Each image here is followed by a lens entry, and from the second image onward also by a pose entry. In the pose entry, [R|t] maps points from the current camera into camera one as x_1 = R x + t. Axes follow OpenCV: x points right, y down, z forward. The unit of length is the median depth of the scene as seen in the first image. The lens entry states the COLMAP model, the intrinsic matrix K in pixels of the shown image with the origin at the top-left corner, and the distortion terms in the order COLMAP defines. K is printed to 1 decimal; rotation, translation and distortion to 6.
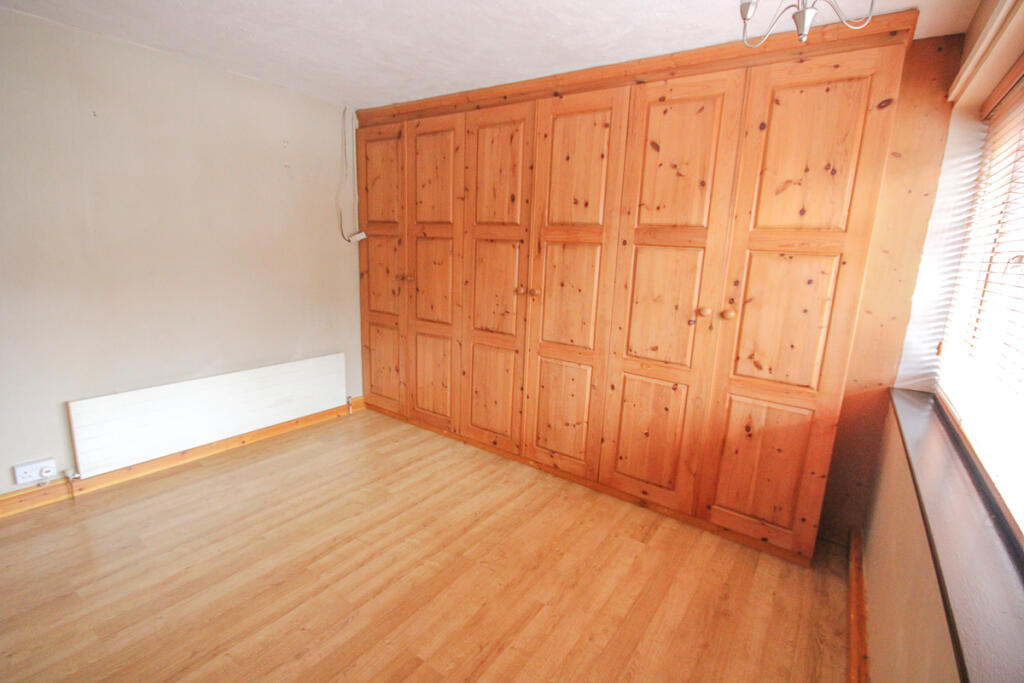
lens RADIAL K [[473.8, 0, 517.8], [0, 473.8, 341.8], [0, 0, 1]] dist [0.002844, 0.001062]
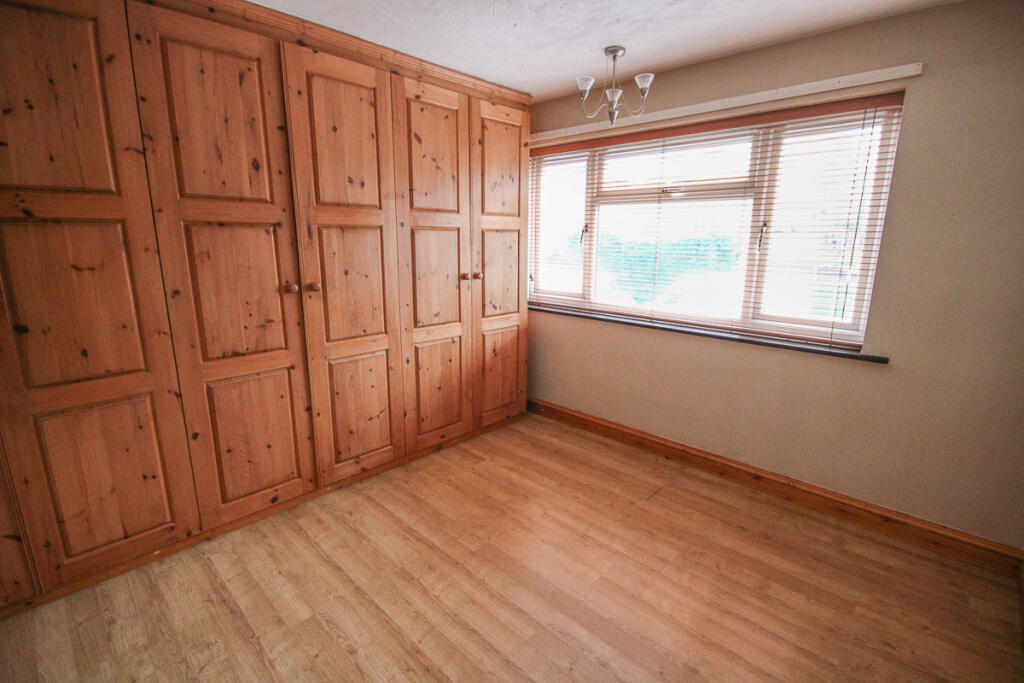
lens RADIAL K [[473.8, 0, 517.1], [0, 473.8, 341.7], [0, 0, 1]] dist [0.002844, 0.001062]
pose [[0.146759, -0.257861, 0.954971, -0.761969], [0.195346, 0.953966, 0.227570, -0.139438], [-0.969692, 0.153152, 0.190375, 0.544365]]
